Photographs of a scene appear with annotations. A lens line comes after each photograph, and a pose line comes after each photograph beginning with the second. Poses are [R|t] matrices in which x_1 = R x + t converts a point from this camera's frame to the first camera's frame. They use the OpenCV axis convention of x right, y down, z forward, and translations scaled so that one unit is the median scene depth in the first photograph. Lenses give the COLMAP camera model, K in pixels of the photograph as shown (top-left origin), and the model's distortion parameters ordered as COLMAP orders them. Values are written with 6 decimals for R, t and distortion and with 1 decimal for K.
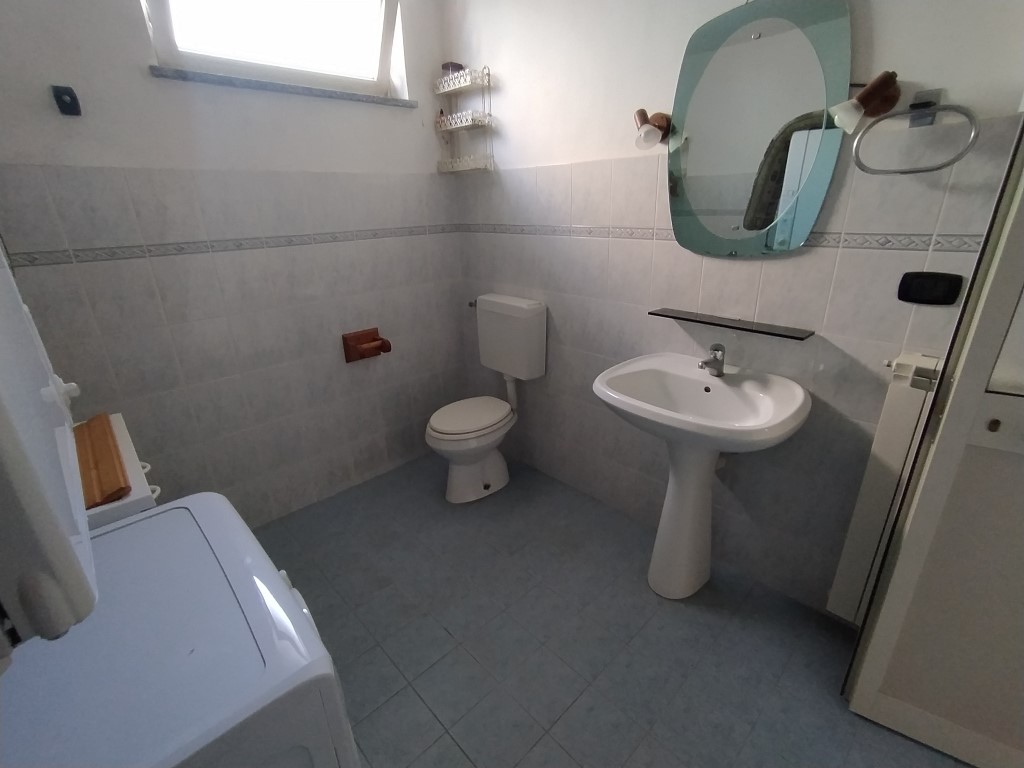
lens RADIAL K [[471.9, 0, 515.1], [0, 471.9, 383.3], [0, 0, 1]] dist [-0.043499, 0.029461]
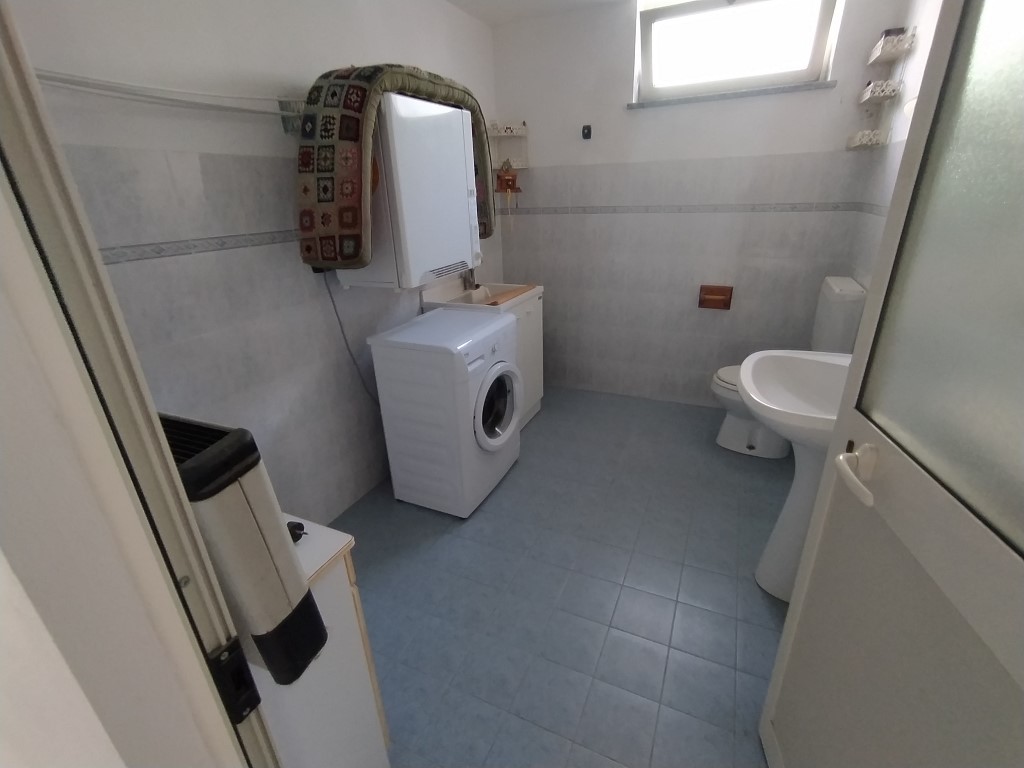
lens RADIAL K [[471.9, 0, 515.1], [0, 471.9, 383.3], [0, 0, 1]] dist [-0.043499, 0.029461]
pose [[0.380463, 0.367979, -0.848433, 0.619319], [-0.303144, 0.916363, 0.261502, -0.035593], [0.873700, 0.157705, 0.460193, -0.001449]]
